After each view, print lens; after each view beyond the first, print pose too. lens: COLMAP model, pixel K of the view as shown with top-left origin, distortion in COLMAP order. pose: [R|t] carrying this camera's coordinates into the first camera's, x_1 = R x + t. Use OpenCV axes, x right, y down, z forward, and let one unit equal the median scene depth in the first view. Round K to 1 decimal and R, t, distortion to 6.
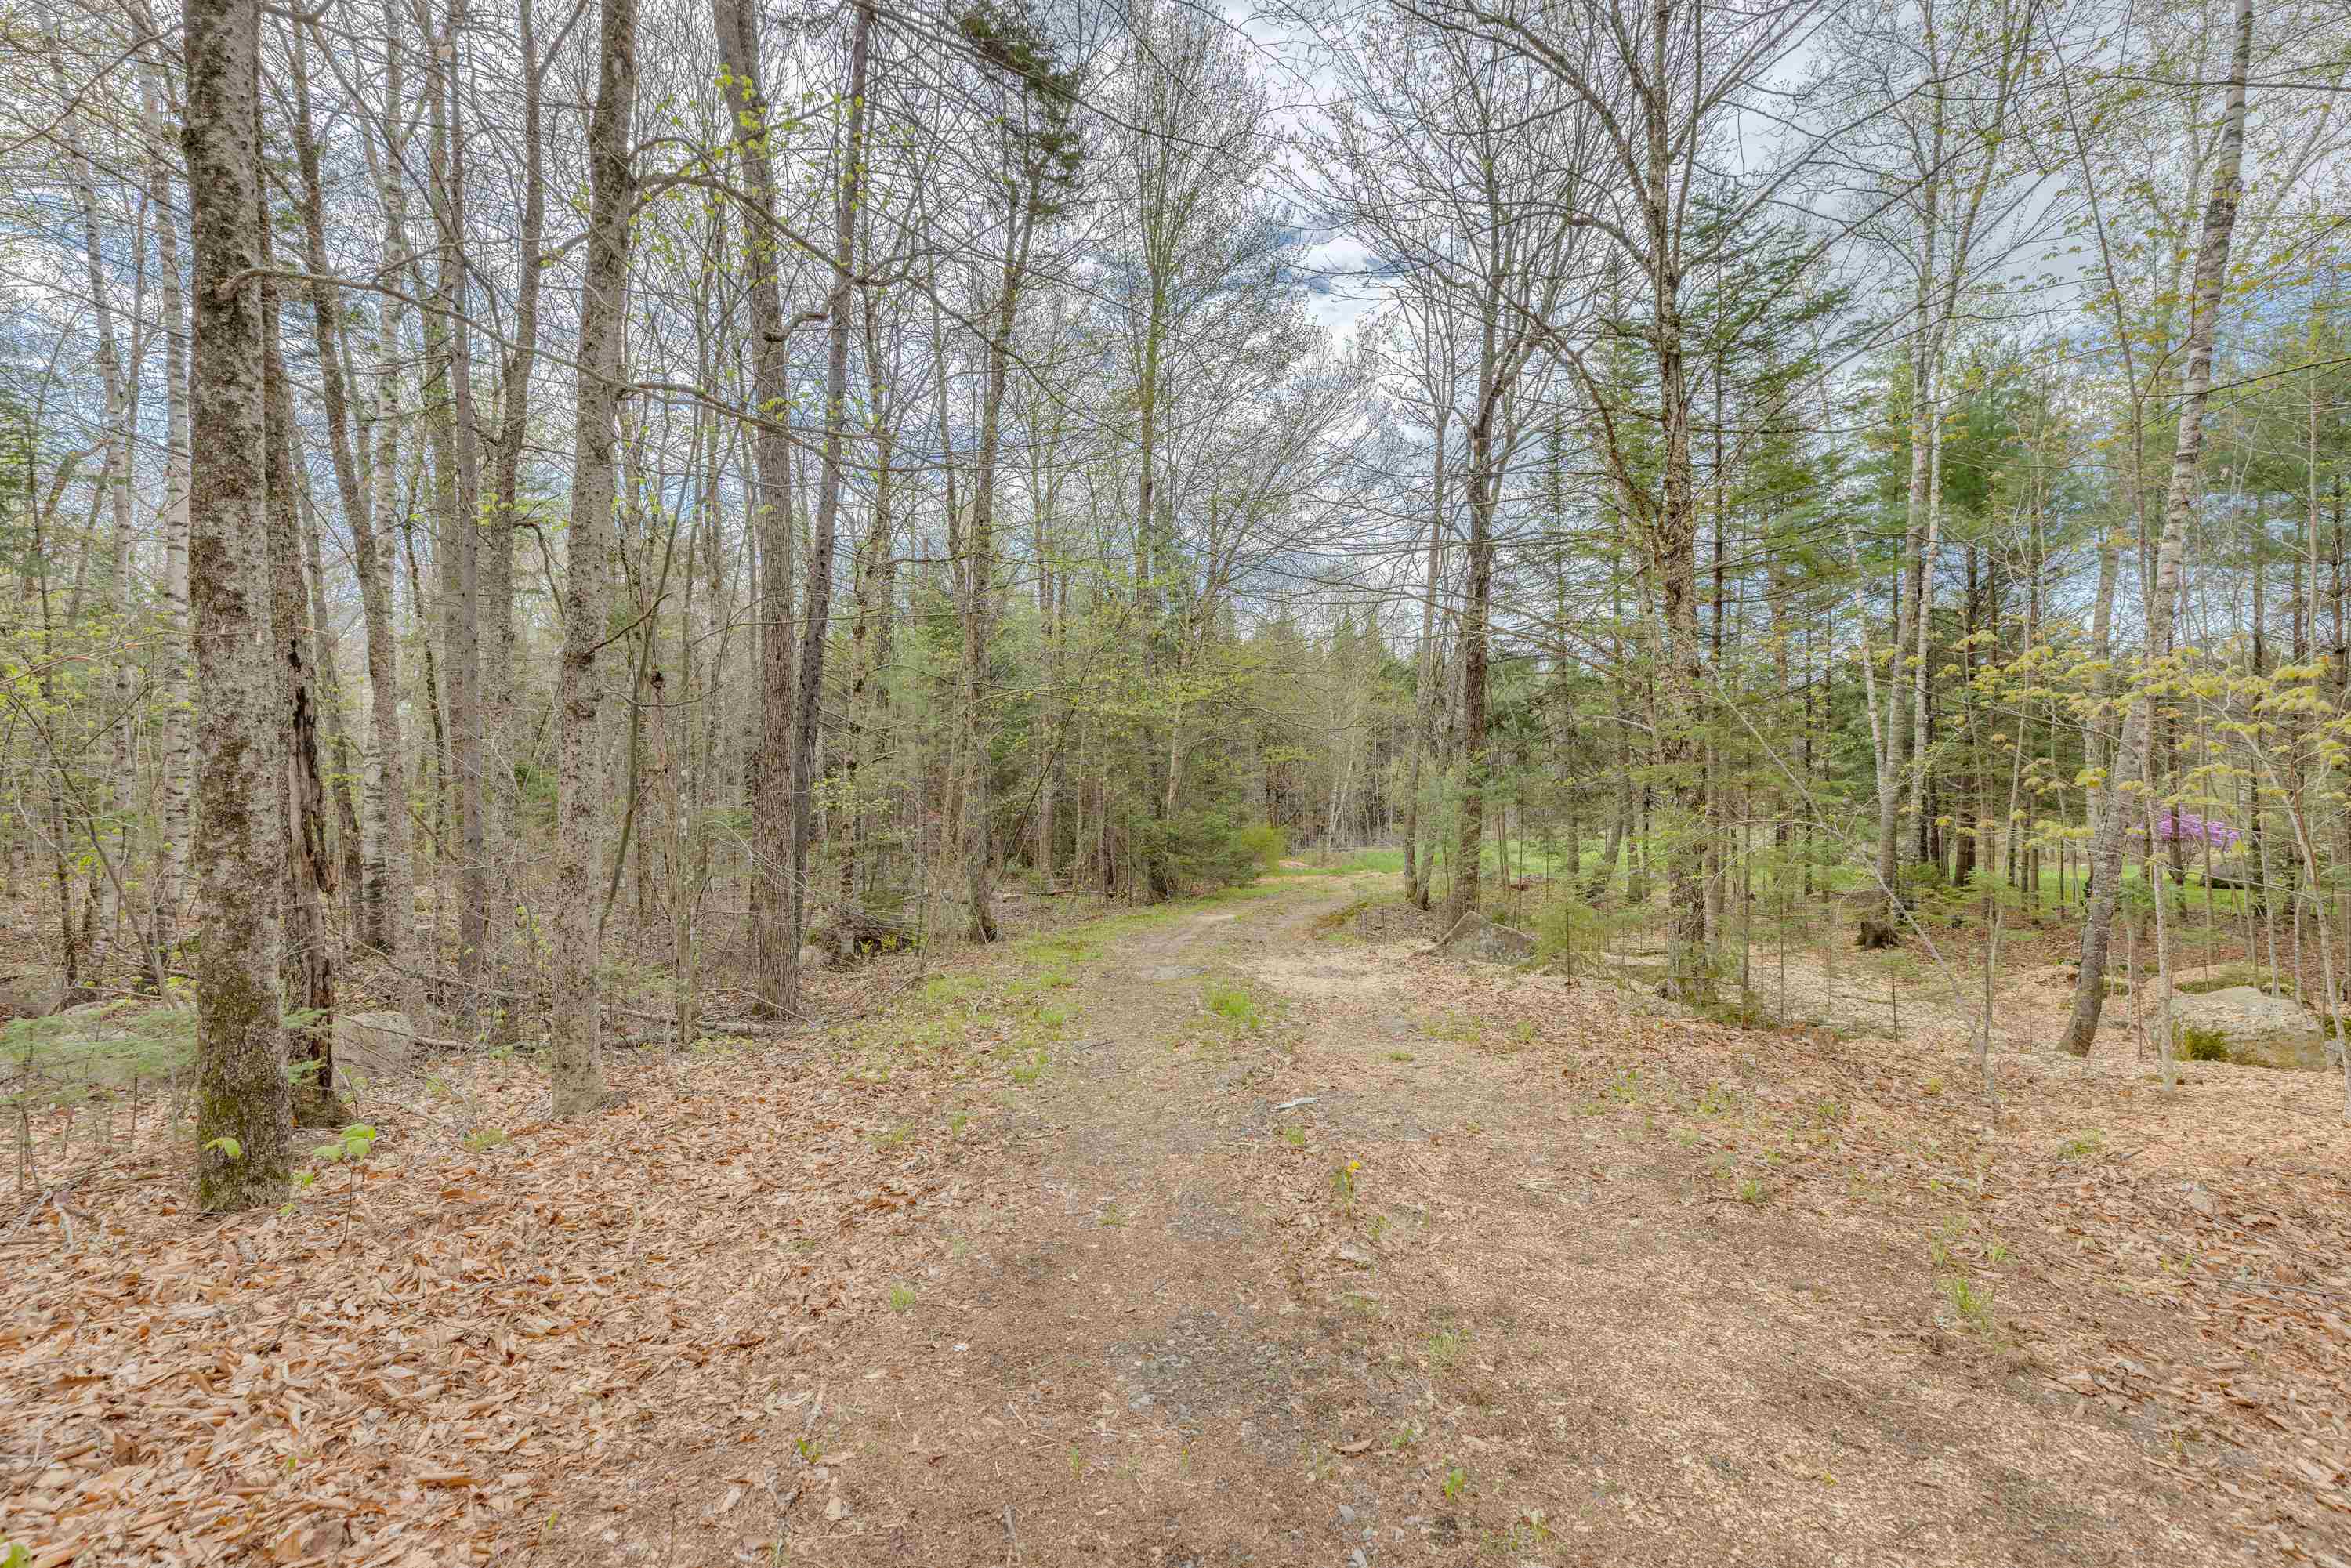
lens RADIAL K [[1163.3, 0, 1175.5], [0, 1163.3, 784.0], [0, 0, 1]] dist [0.026447, -0.000280]
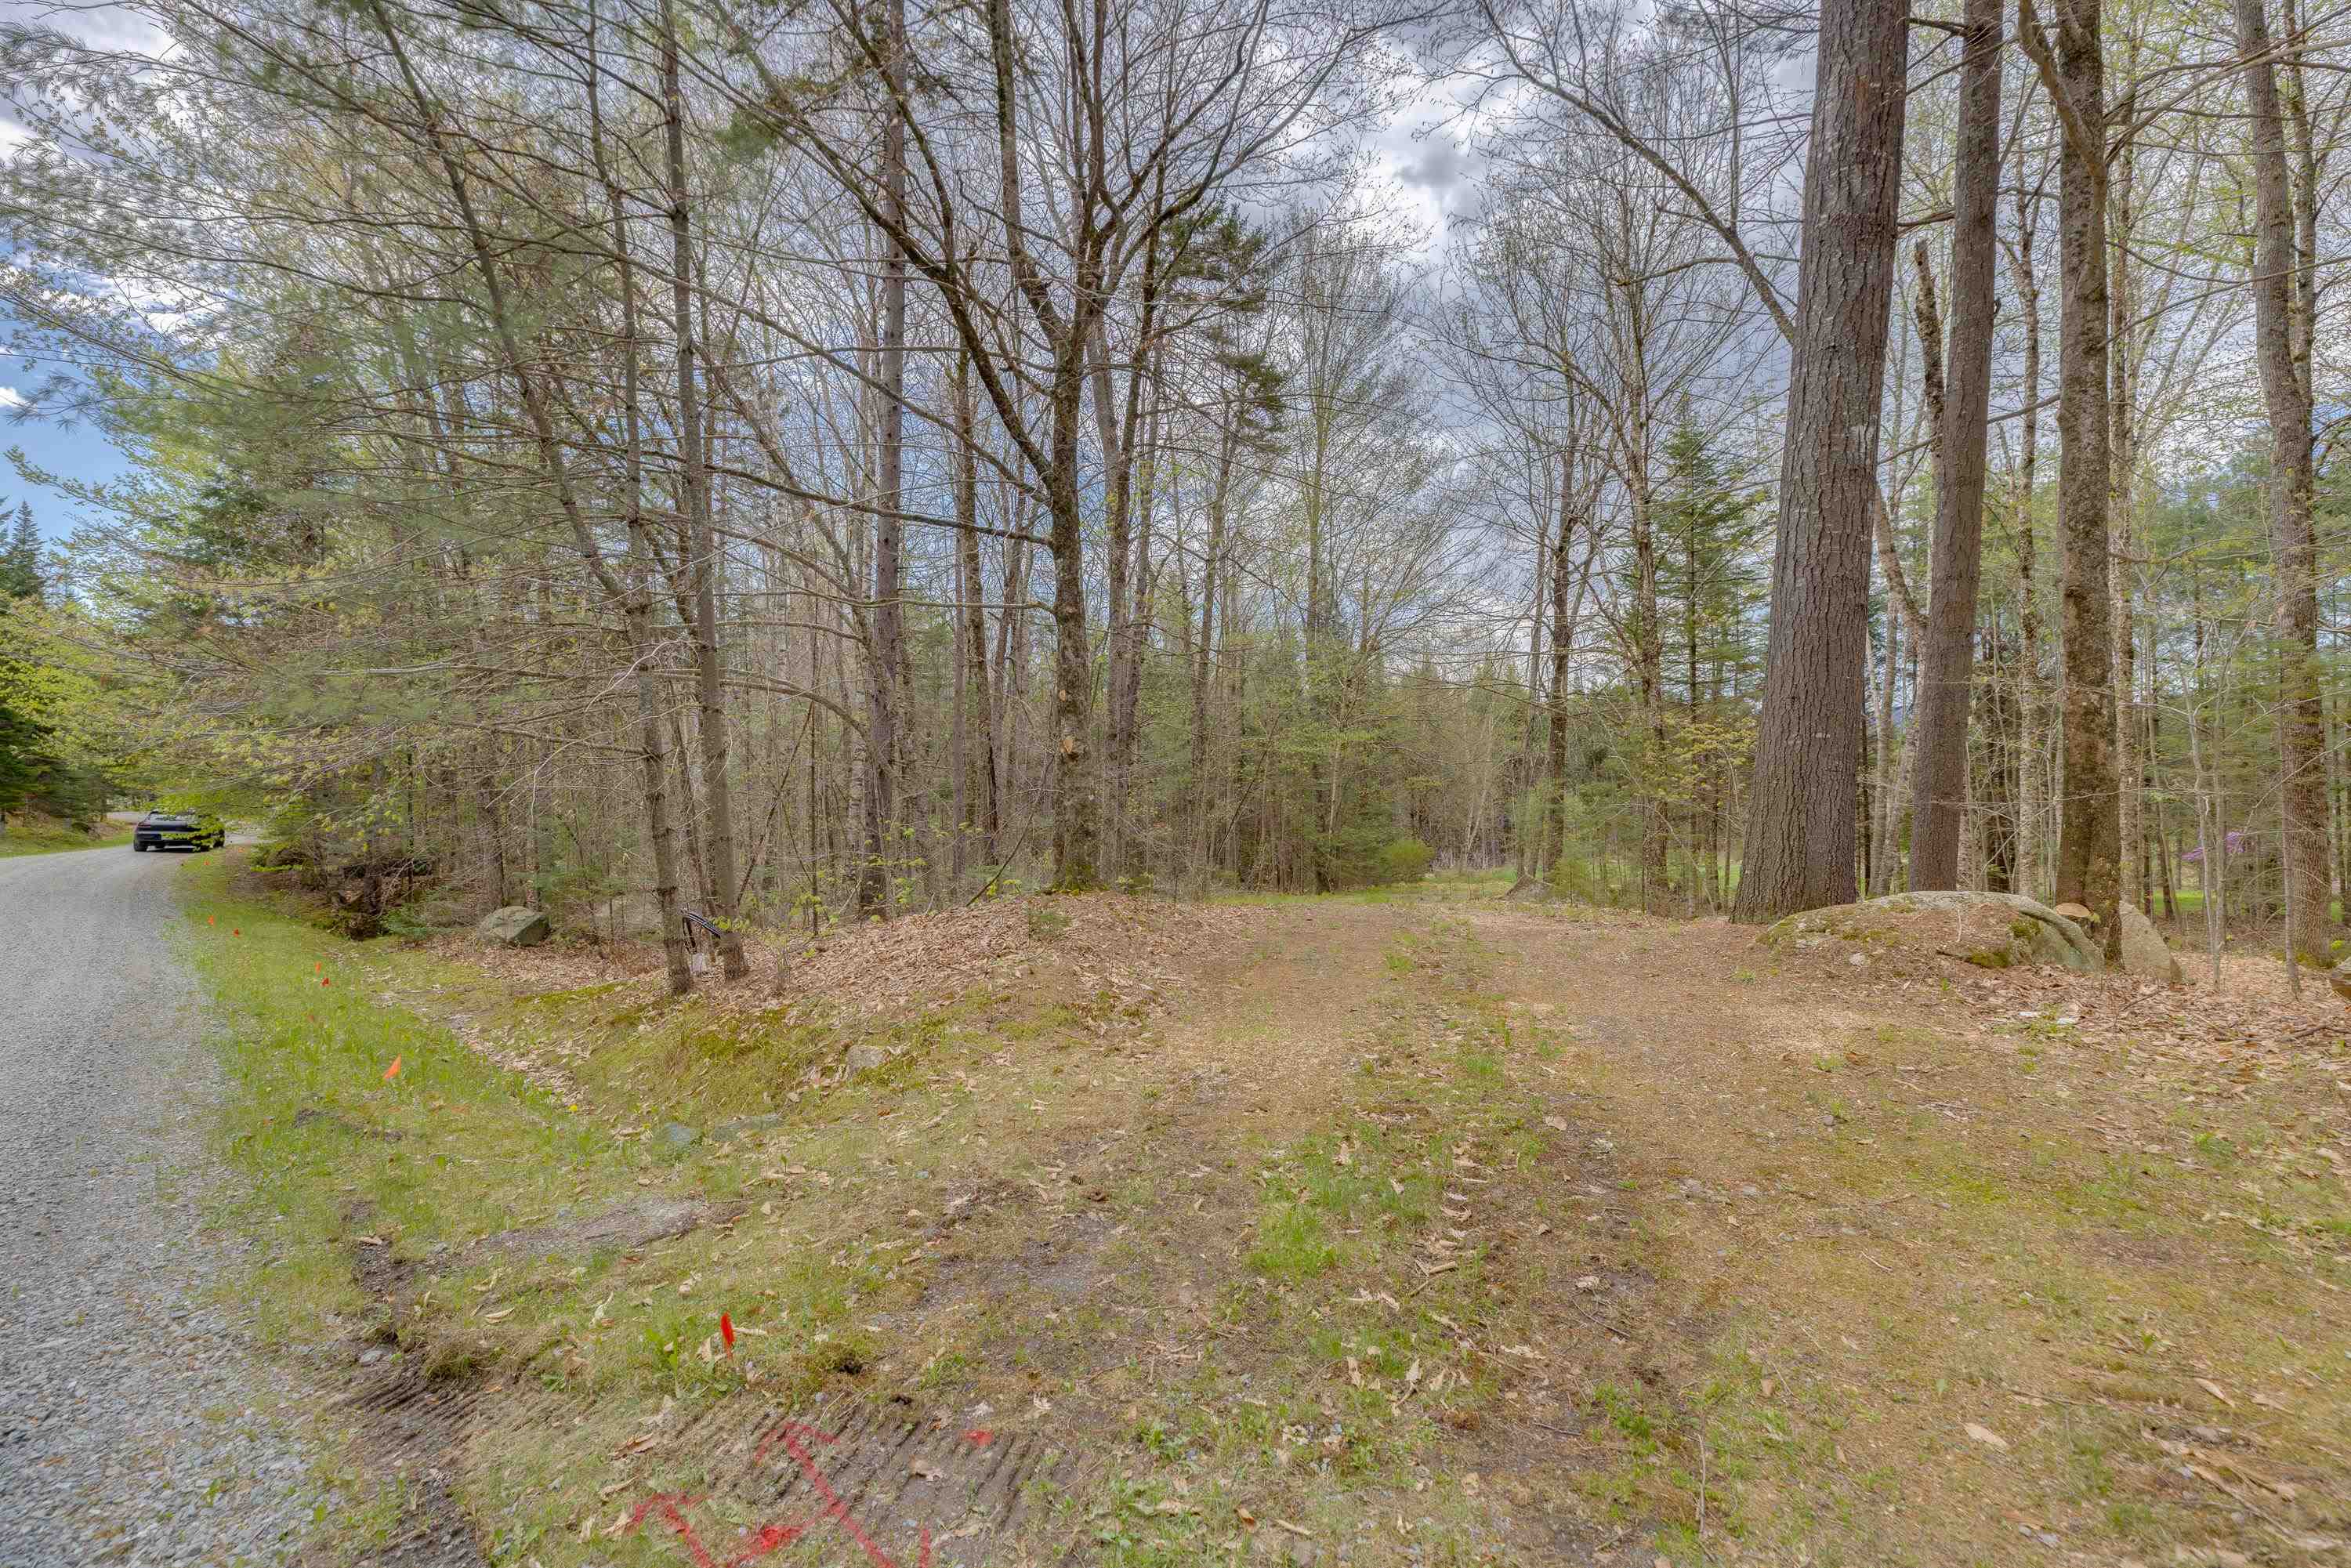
lens RADIAL K [[1163.3, 0, 1175.5], [0, 1163.3, 784.0], [0, 0, 1]] dist [0.026447, -0.000280]
pose [[0.991931, -0.004622, -0.126698, -0.013296], [0.001411, 0.999676, -0.025417, 0.007906], [0.126774, 0.025033, 0.991616, -0.295837]]
